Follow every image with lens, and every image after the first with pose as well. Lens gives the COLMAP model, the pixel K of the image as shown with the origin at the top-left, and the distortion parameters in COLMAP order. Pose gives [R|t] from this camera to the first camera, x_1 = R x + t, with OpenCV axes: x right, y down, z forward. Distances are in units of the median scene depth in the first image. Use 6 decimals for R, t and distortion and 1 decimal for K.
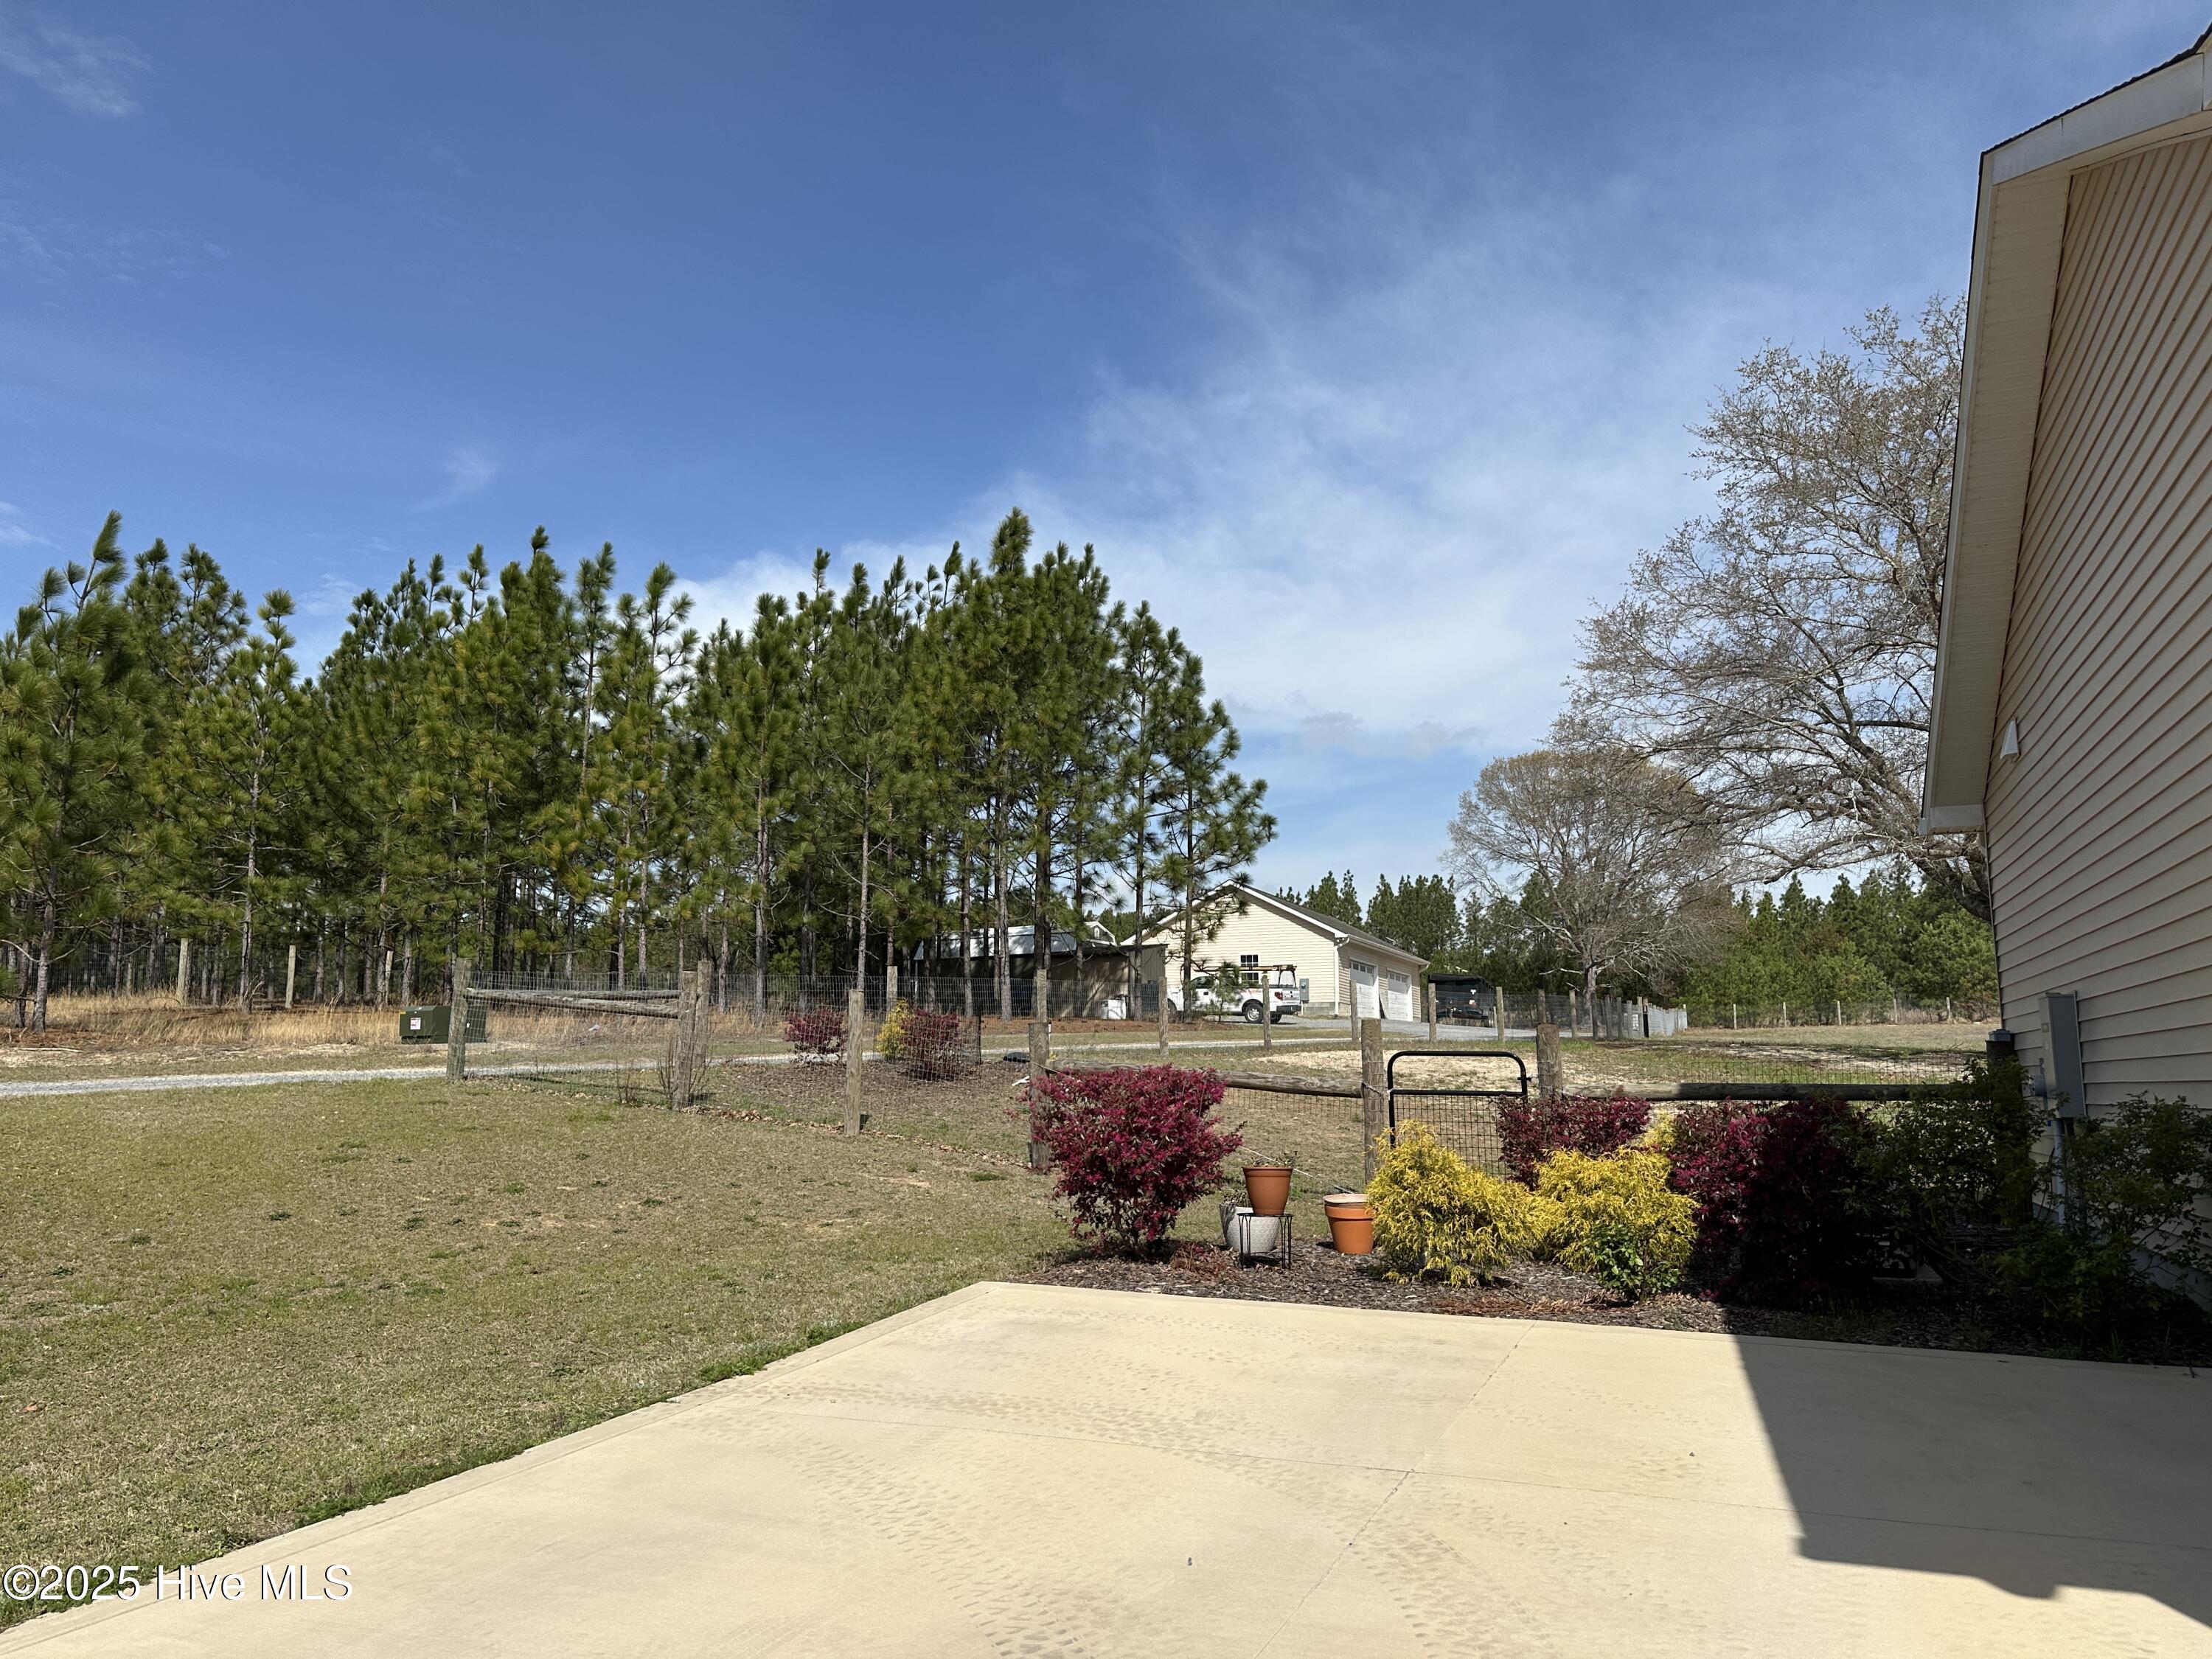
lens RADIAL K [[1437.4, 0, 1114.0], [0, 1437.4, 834.7], [0, 0, 1]] dist [-0.000313, -0.003548]
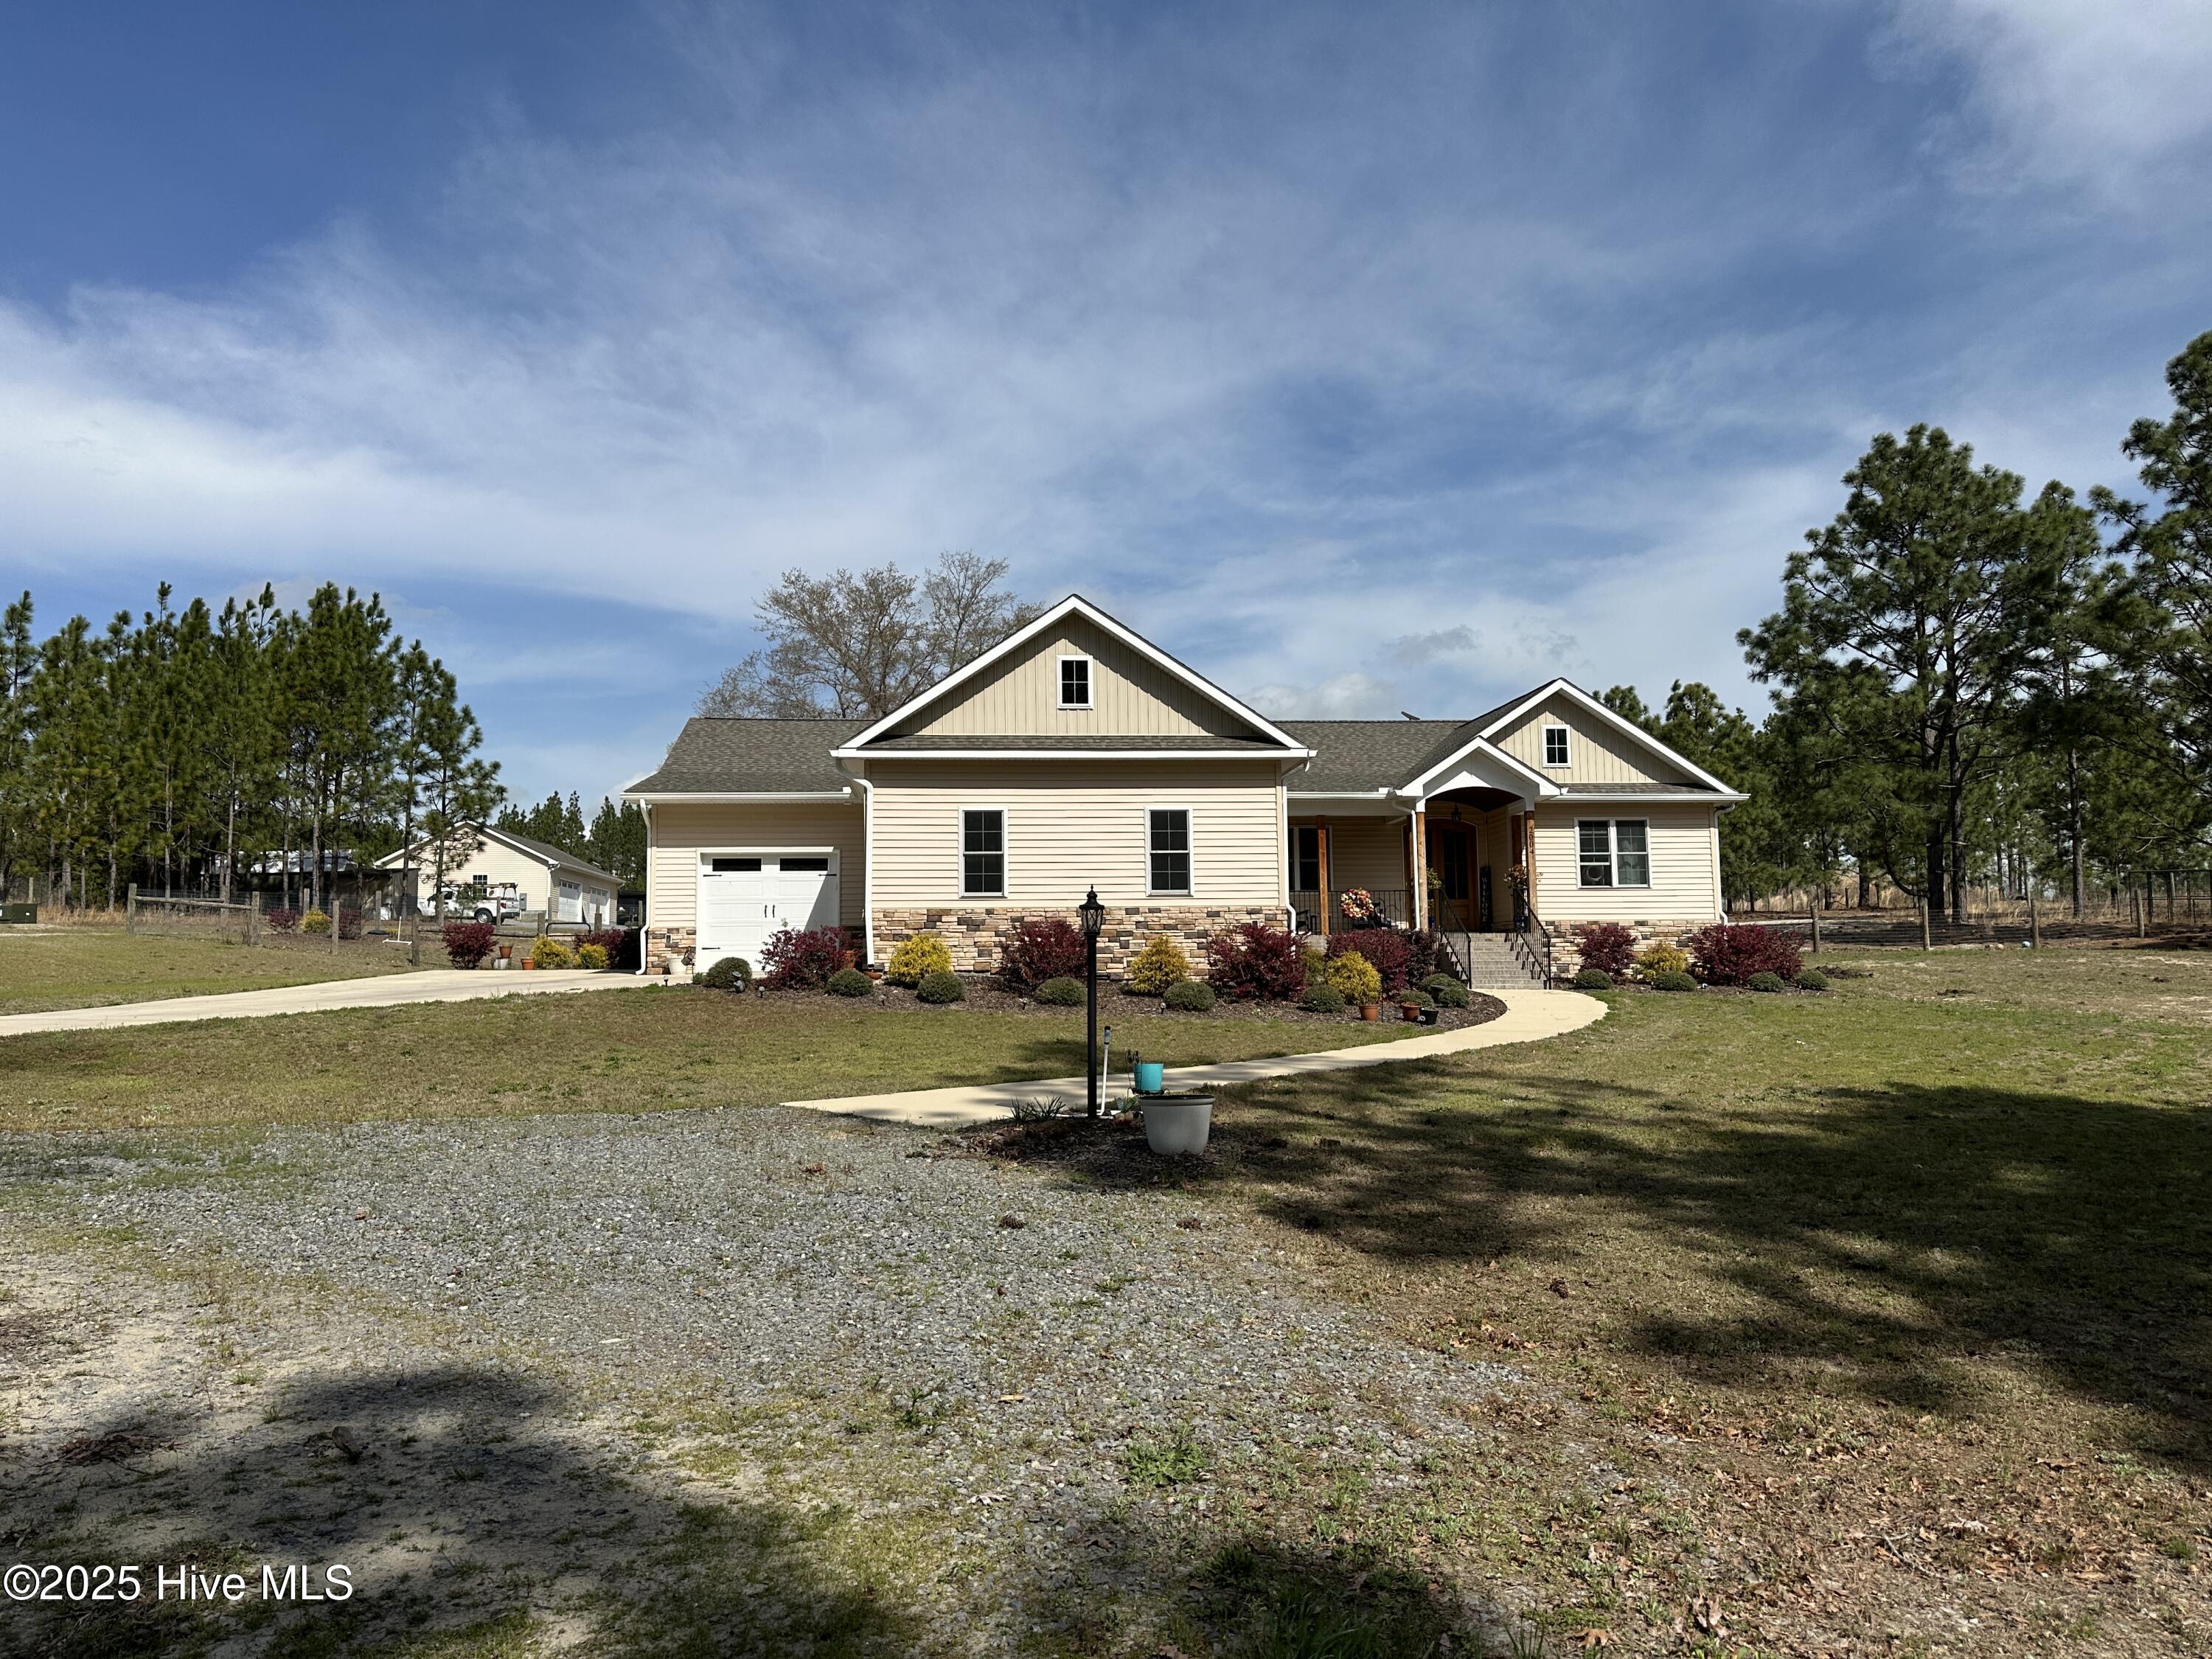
lens RADIAL K [[1437.4, 0, 1114.0], [0, 1437.4, 834.7], [0, 0, 1]] dist [-0.000313, -0.003548]
pose [[0.870042, 0.033968, 0.491807, -0.075696], [-0.062442, 0.997182, 0.041590, -0.067529], [-0.489008, -0.066895, 0.869711, -0.654584]]
